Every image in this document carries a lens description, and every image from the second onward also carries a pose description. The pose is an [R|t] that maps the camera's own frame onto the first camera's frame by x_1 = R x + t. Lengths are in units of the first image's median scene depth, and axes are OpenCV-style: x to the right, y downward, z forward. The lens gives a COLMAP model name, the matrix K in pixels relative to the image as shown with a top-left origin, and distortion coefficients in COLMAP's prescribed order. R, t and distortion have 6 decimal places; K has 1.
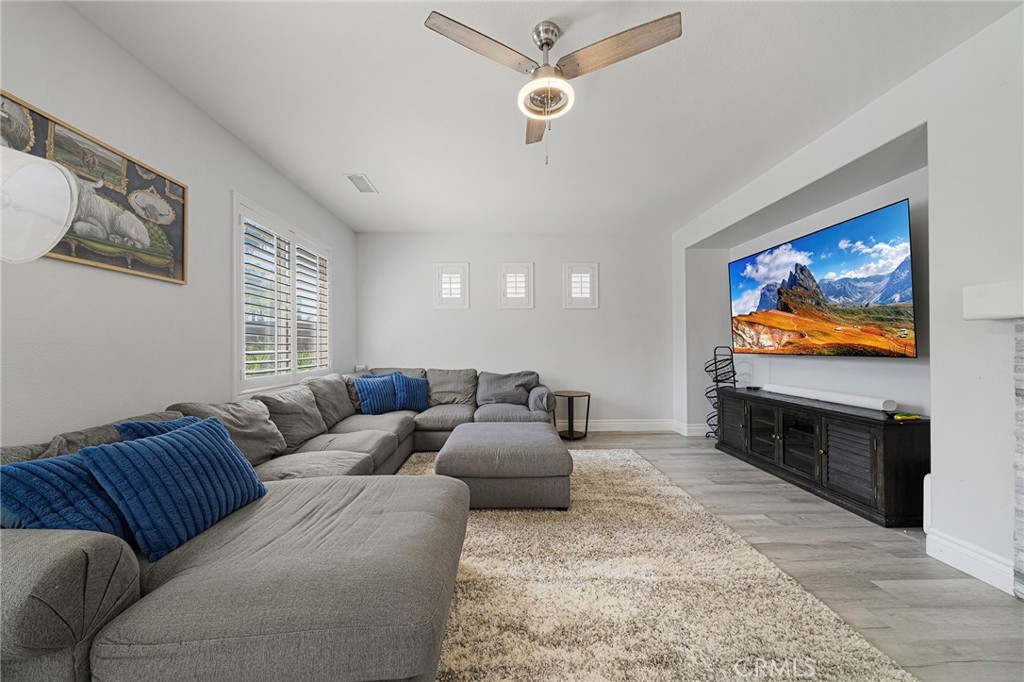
lens RADIAL K [[355.6, 0, 511.3], [0, 355.6, 341.6], [0, 0, 1]] dist [-0.003064, -0.000416]
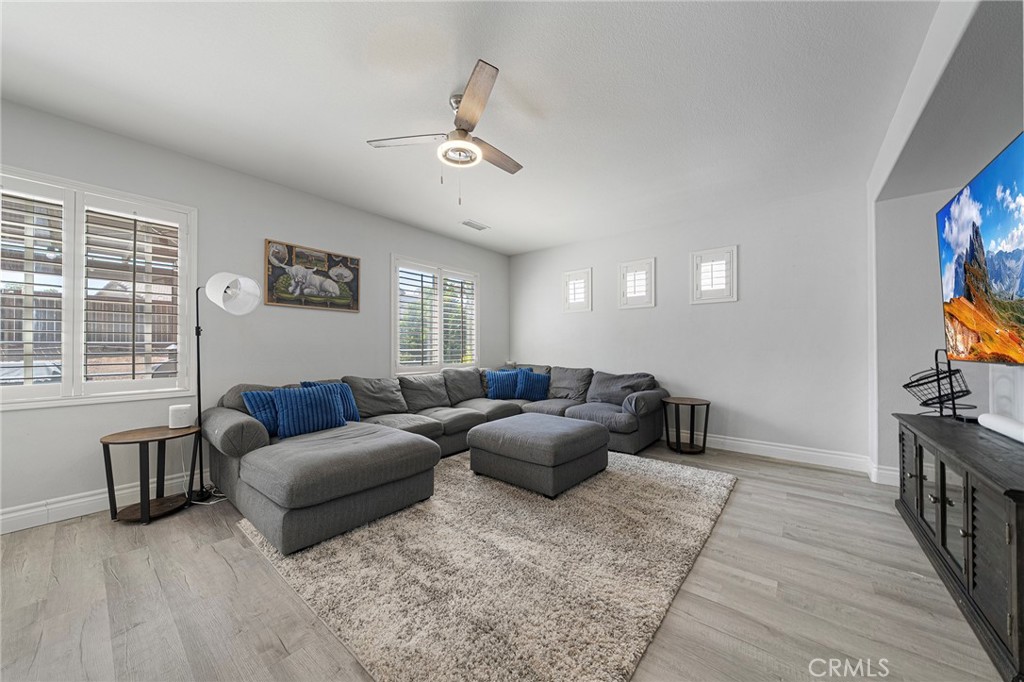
lens RADIAL K [[355.6, 0, 521.2], [0, 355.6, 342.0], [0, 0, 1]] dist [-0.003064, -0.000416]
pose [[0.767055, -0.002126, -0.641578, 0.651490], [0.004302, 0.999989, 0.001831, -0.005562], [0.641567, -0.004165, 0.767056, 0.093187]]
